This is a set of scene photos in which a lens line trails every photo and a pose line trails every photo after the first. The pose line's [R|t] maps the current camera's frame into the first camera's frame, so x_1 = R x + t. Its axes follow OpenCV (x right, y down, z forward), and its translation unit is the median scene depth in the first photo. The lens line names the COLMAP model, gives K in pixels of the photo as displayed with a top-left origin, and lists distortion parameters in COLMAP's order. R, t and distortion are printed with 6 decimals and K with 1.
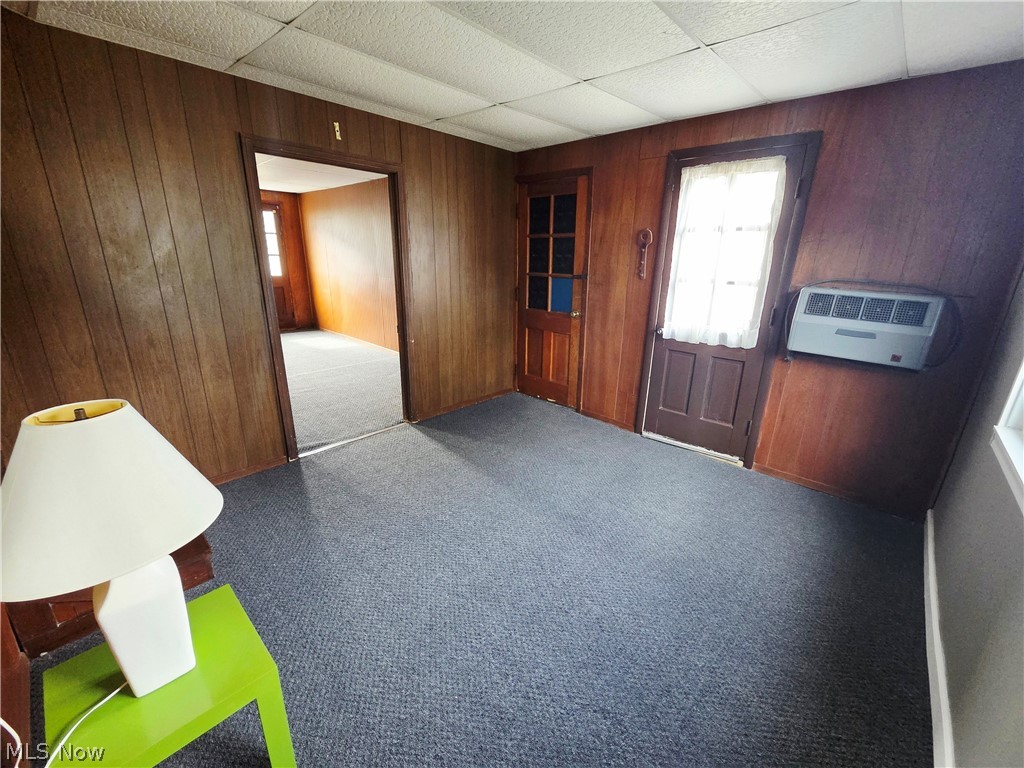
lens RADIAL K [[422.2, 0, 508.5], [0, 422.2, 386.0], [0, 0, 1]] dist [0.000623, -0.000521]
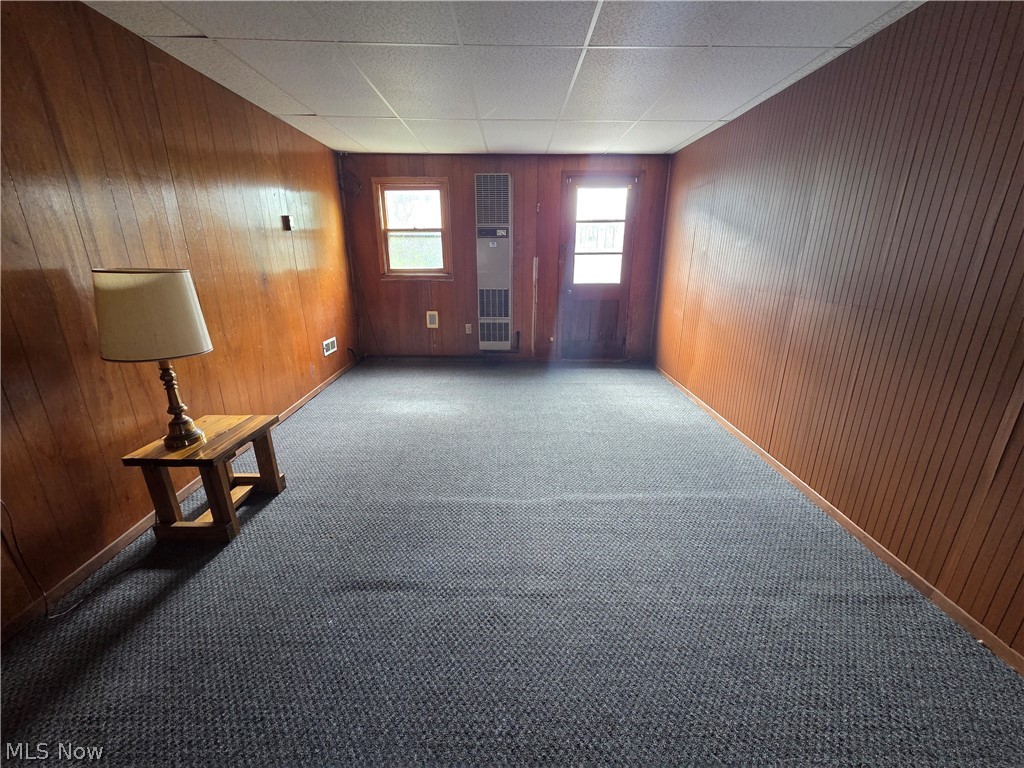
lens RADIAL K [[421.6, 0, 514.3], [0, 421.6, 384.9], [0, 0, 1]] dist [-0.001672, -0.000587]
pose [[0.690834, 0.197595, -0.695488, -0.298504], [-0.204536, 0.976048, 0.074137, -0.231197], [0.693479, 0.091036, 0.714702, 0.805698]]
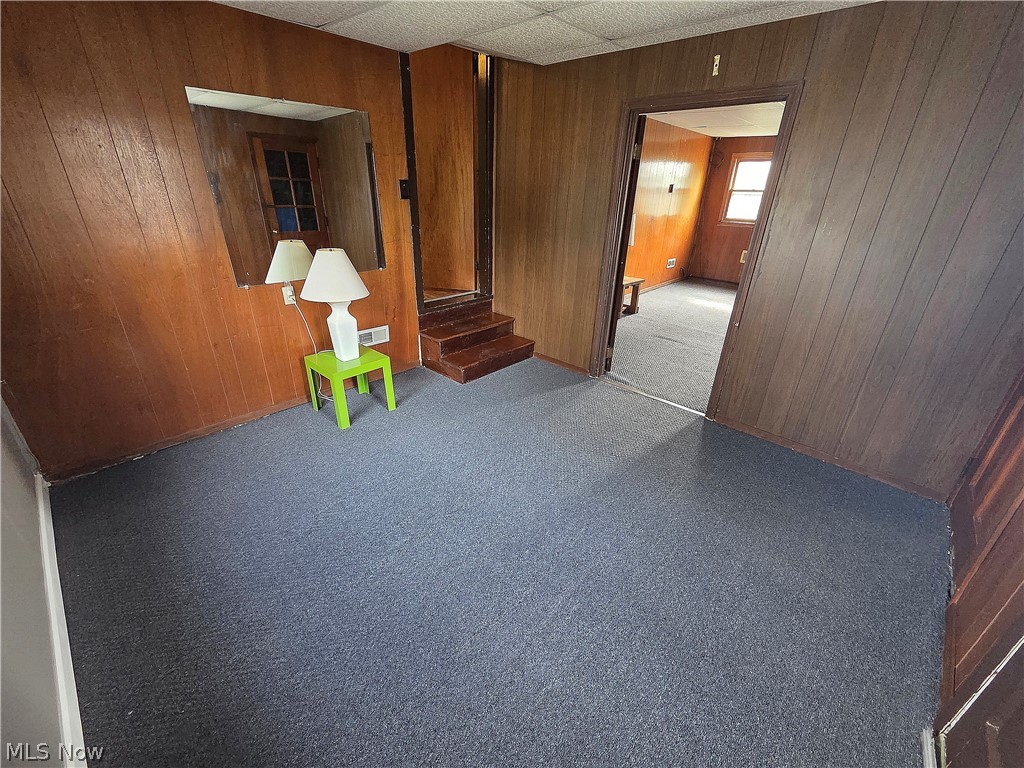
lens RADIAL K [[421.6, 0, 514.3], [0, 421.6, 384.9], [0, 0, 1]] dist [-0.001672, -0.000587]
pose [[0.006510, 0.404713, -0.914421, 0.500415], [-0.332029, 0.863436, 0.379784, -0.158342], [0.943247, 0.301142, 0.139997, 0.495801]]
